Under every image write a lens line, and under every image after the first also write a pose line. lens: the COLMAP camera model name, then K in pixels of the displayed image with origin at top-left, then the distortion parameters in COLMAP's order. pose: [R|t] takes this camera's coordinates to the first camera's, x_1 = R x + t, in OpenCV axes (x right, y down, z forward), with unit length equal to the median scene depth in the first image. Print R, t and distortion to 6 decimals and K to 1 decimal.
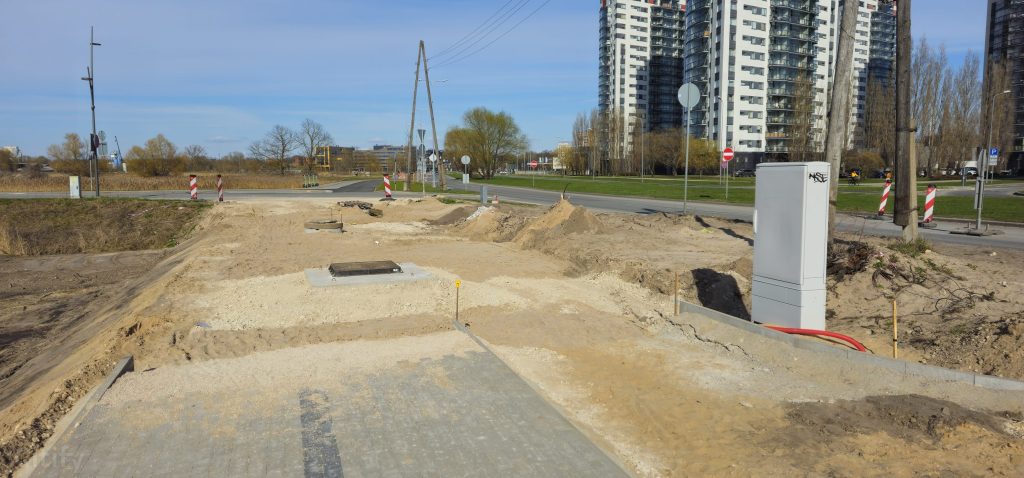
lens RADIAL K [[671.8, 0, 508.3], [0, 671.8, 238.7], [0, 0, 1]] dist [0.066870, -0.062783]
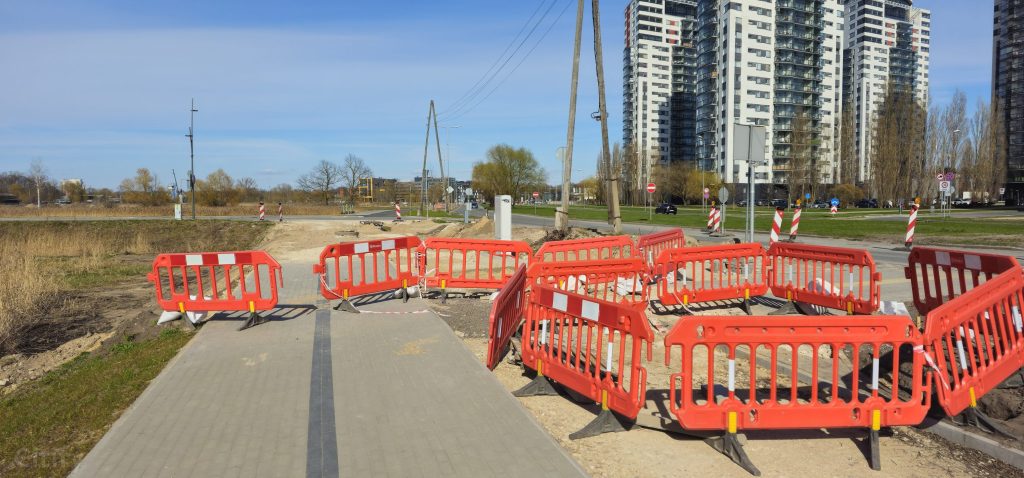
lens RADIAL K [[671.8, 0, 508.4], [0, 671.8, 238.8], [0, 0, 1]] dist [0.066870, -0.062783]
pose [[0.998211, 0.002797, -0.059726, 0.020013], [-0.005473, 0.998986, -0.044684, 0.006041], [0.059540, 0.044931, 0.997214, -0.055730]]
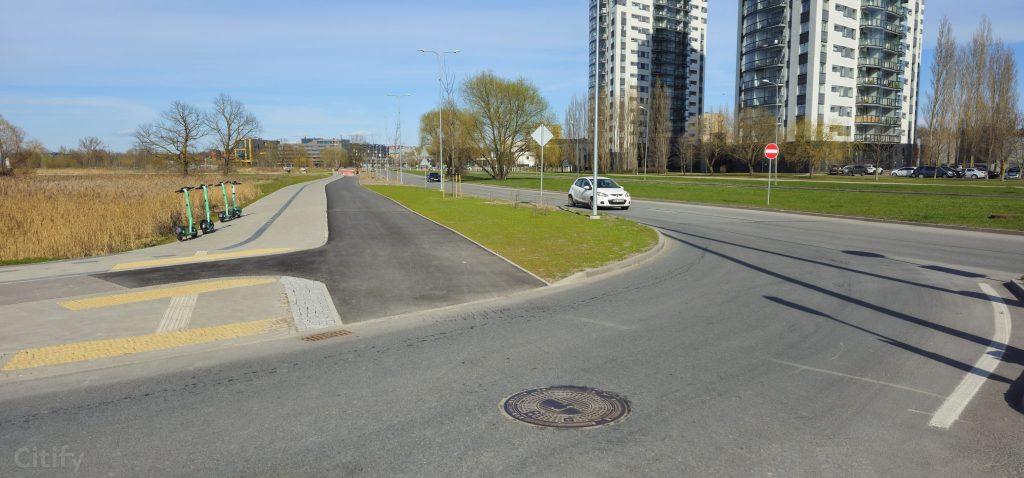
lens RADIAL K [[671.8, 0, 515.7], [0, 671.8, 237.6], [0, 0, 1]] dist [0.066870, -0.062783]
pose [[0.993596, -0.011755, 0.112375, -0.055877], [0.011229, 0.999923, 0.005314, -0.020238], [-0.112429, -0.004018, 0.993652, 0.197466]]
